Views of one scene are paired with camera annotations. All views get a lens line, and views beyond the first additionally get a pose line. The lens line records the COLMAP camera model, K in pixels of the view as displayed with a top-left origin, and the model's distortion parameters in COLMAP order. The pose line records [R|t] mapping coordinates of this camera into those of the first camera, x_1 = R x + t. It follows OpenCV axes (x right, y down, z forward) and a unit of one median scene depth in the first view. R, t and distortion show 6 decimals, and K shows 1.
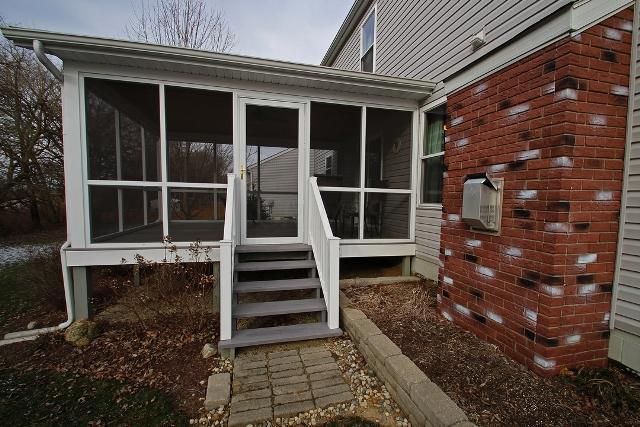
lens RADIAL K [[294.7, 0, 321.9], [0, 294.7, 217.6], [0, 0, 1]] dist [-0.004606, -0.000669]
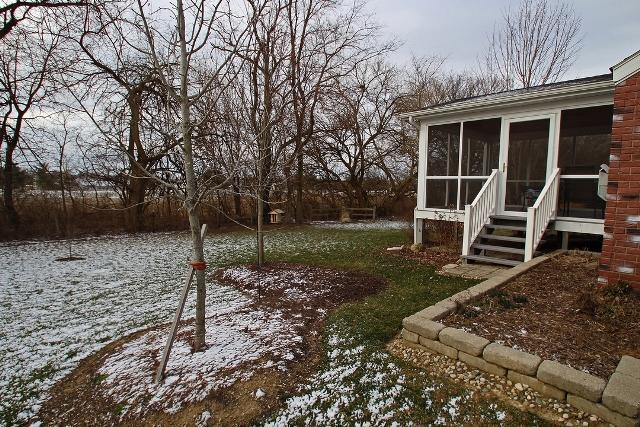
lens RADIAL K [[337.9, 0, 320.7], [0, 337.9, 212.9], [0, 0, 1]] dist [-0.001272, -0.002008]
pose [[0.464886, 0.061316, -0.883245, 0.906493], [-0.061452, 0.997428, 0.036899, 0.079628], [0.883235, 0.037123, 0.467459, -0.702030]]
